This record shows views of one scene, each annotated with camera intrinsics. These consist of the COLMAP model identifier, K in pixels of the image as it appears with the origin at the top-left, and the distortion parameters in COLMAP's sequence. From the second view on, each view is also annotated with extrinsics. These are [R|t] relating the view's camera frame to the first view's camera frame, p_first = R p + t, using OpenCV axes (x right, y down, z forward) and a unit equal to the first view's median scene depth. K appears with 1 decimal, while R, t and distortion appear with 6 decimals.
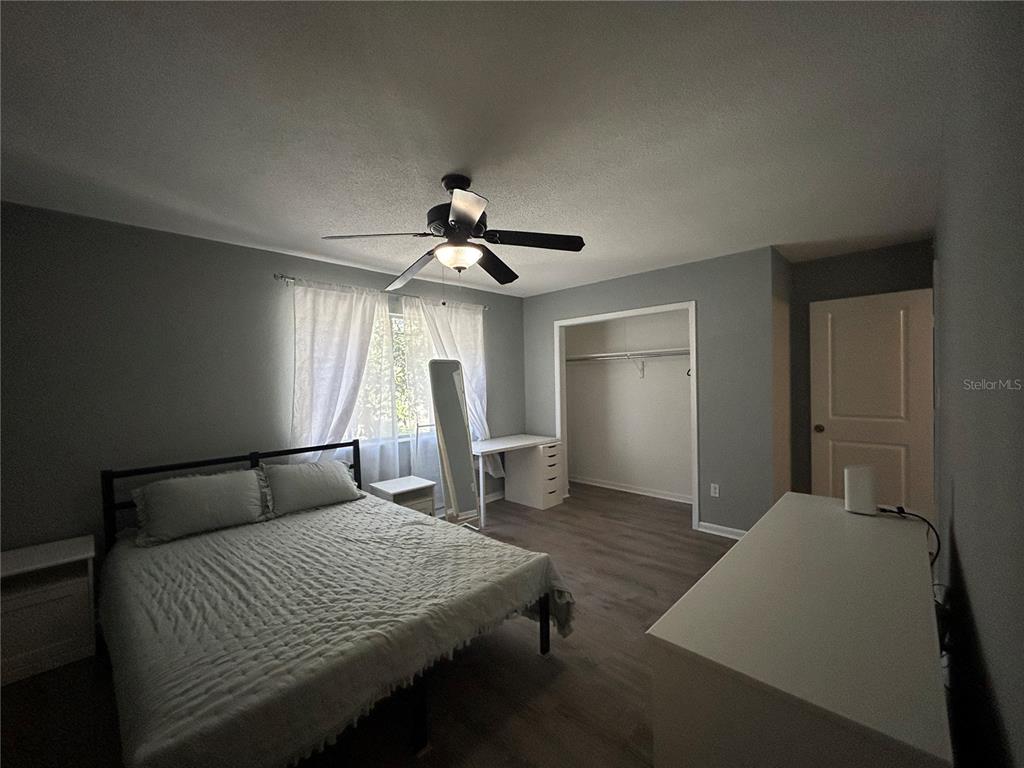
lens RADIAL K [[412.5, 0, 510.9], [0, 412.5, 385.4], [0, 0, 1]] dist [0.001895, 0.000162]
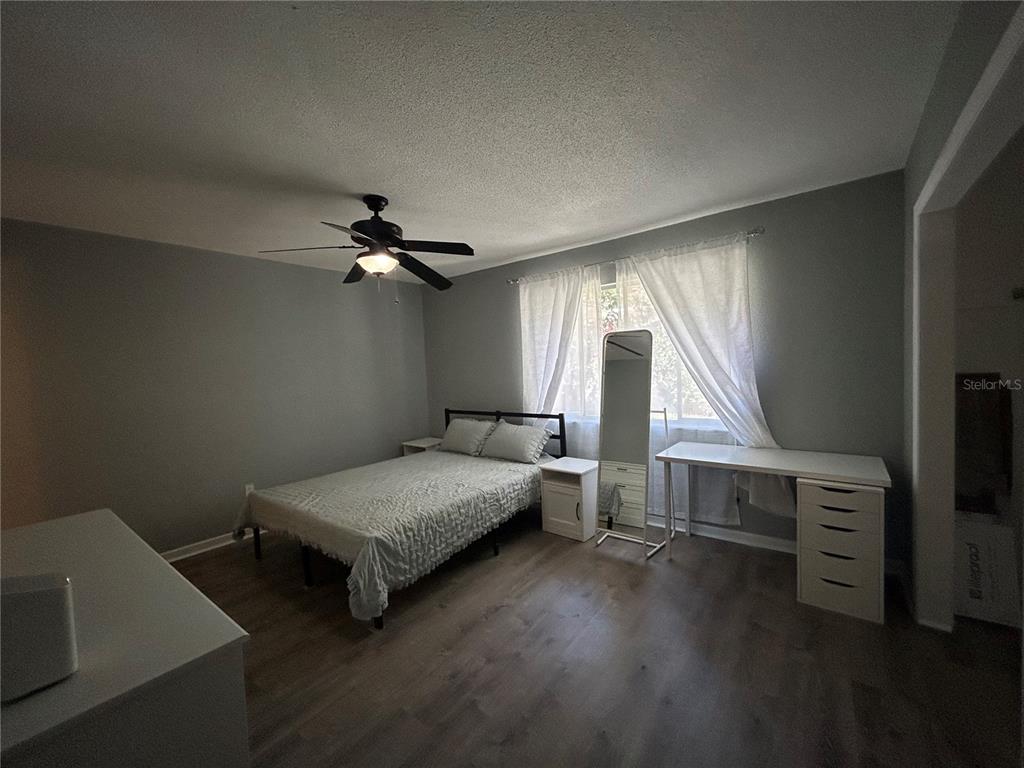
lens RADIAL K [[412.5, 0, 510.9], [0, 412.5, 385.4], [0, 0, 1]] dist [0.001895, 0.000162]
pose [[0.106155, 0.060520, -0.992506, 0.721901], [0.027015, 0.997602, 0.063721, -0.015914], [0.993983, -0.033577, 0.104265, 0.802551]]
